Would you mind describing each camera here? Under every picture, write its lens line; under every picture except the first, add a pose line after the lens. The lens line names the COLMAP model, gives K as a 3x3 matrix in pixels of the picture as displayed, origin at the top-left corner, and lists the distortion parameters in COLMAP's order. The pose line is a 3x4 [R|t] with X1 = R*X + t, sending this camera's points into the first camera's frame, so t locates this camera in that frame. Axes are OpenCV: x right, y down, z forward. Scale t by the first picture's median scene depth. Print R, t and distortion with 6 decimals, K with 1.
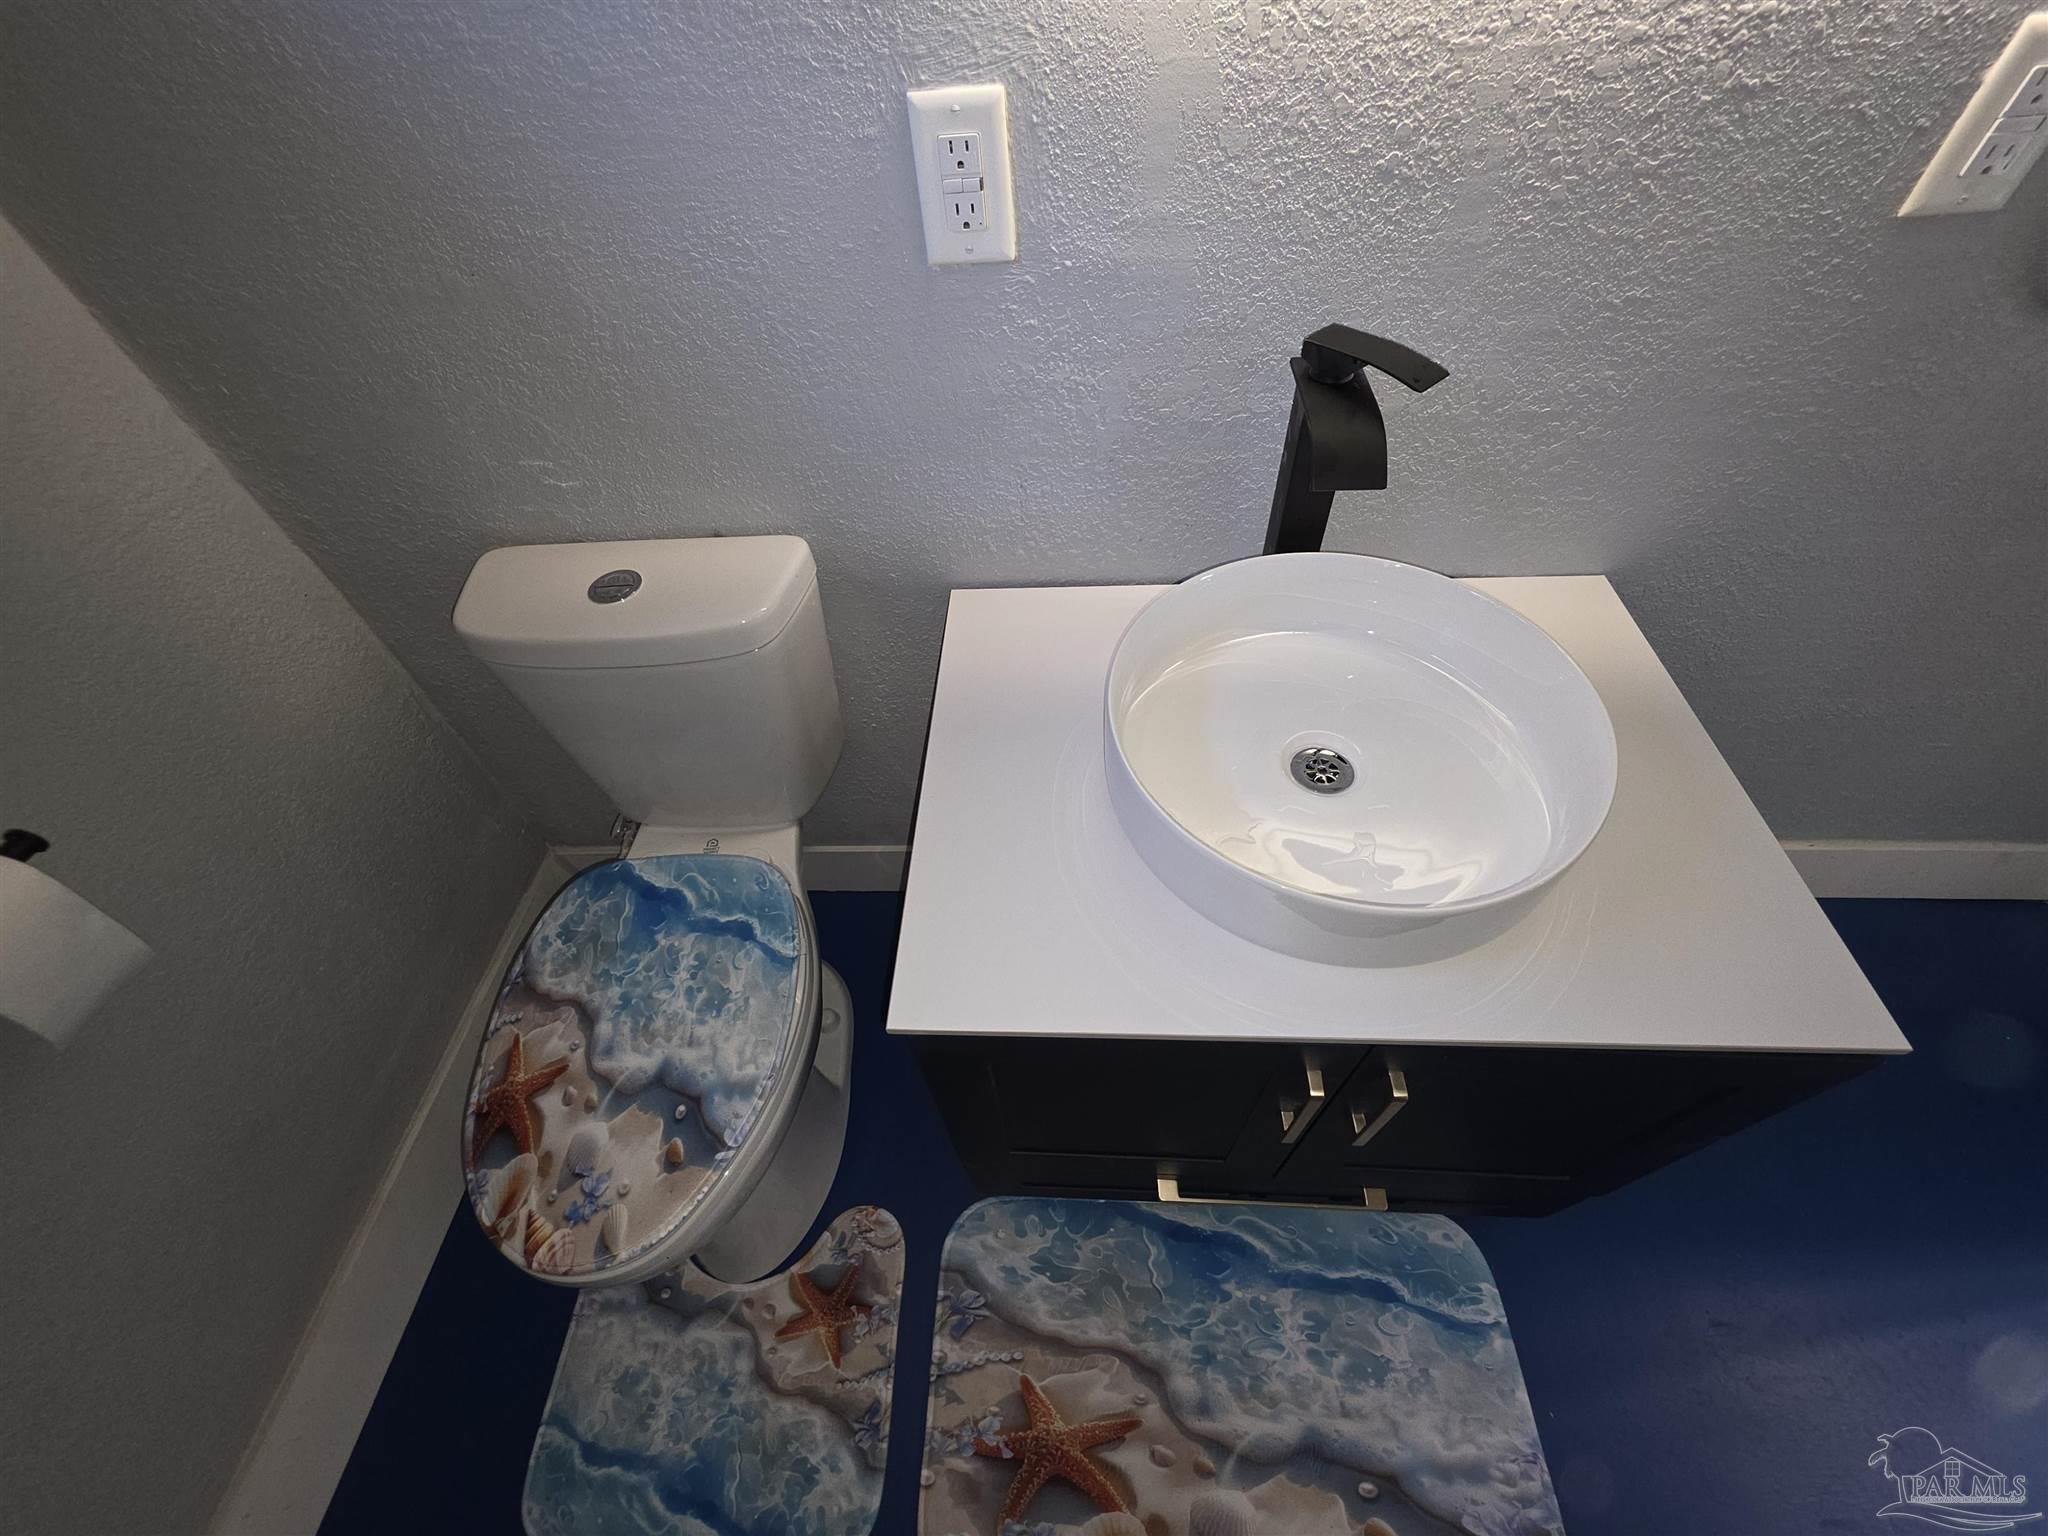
lens RADIAL K [[824.9, 0, 1026.4], [0, 824.9, 758.1], [0, 0, 1]] dist [-0.002412, 0.000510]
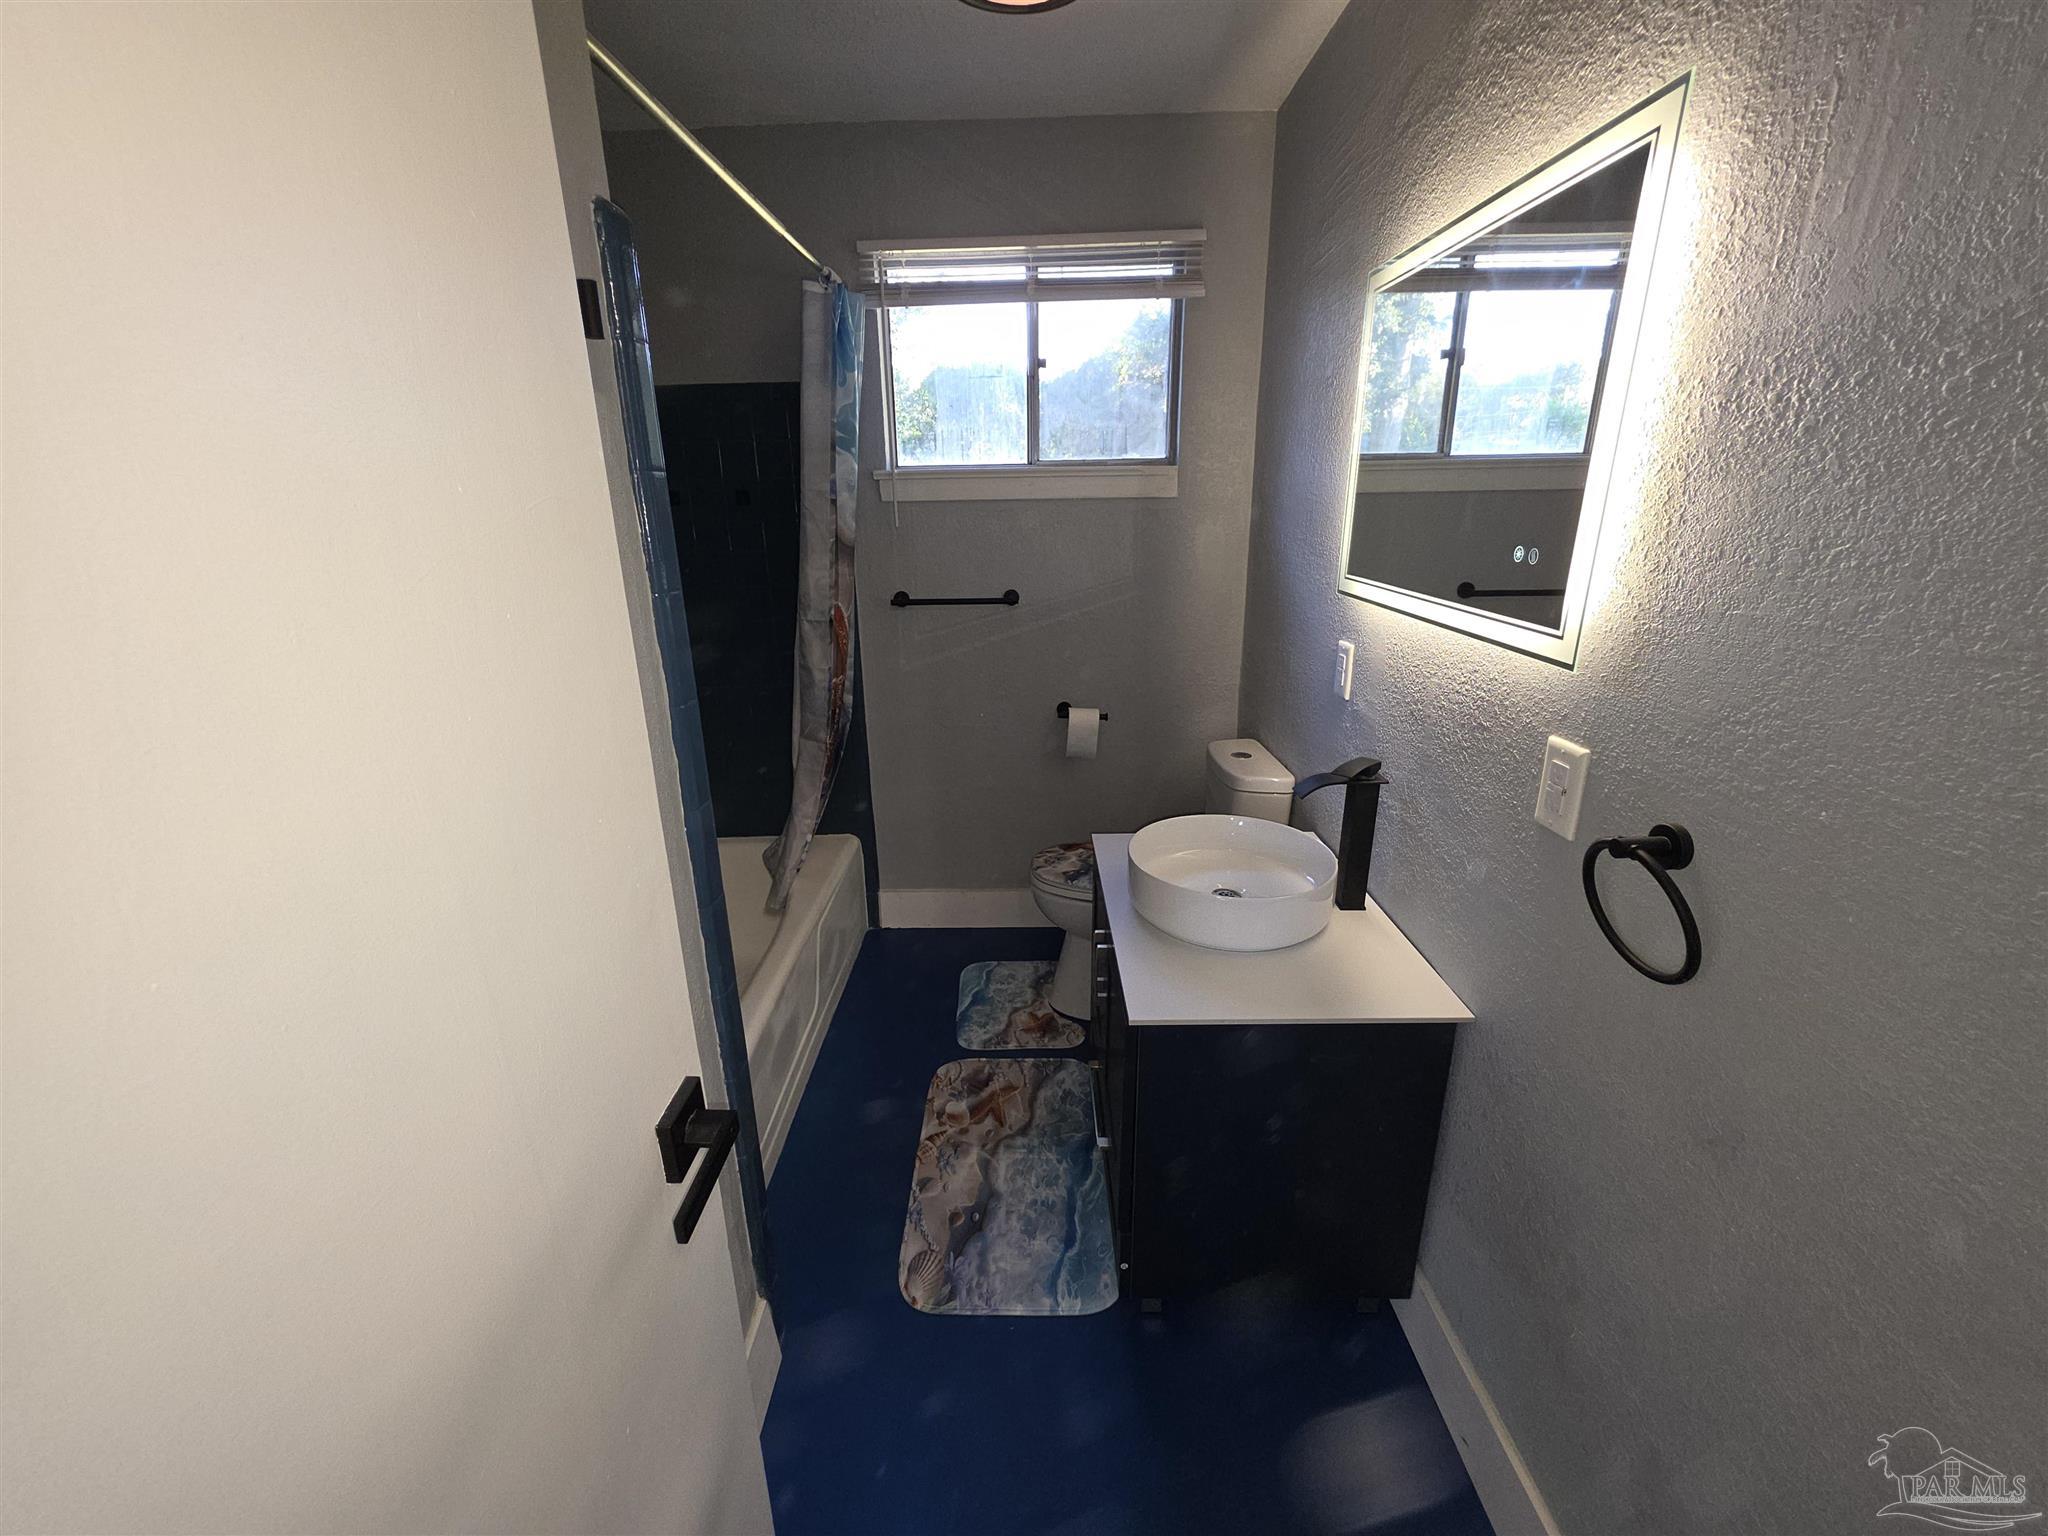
lens RADIAL K [[824.9, 0, 1018.5], [0, 824.9, 765.1], [0, 0, 1]] dist [-0.002412, 0.000510]
pose [[0.034275, 0.369110, -0.928754, 1.581920], [-0.775620, 0.595877, 0.208193, -0.149592], [0.630269, 0.713224, 0.306712, -0.198156]]
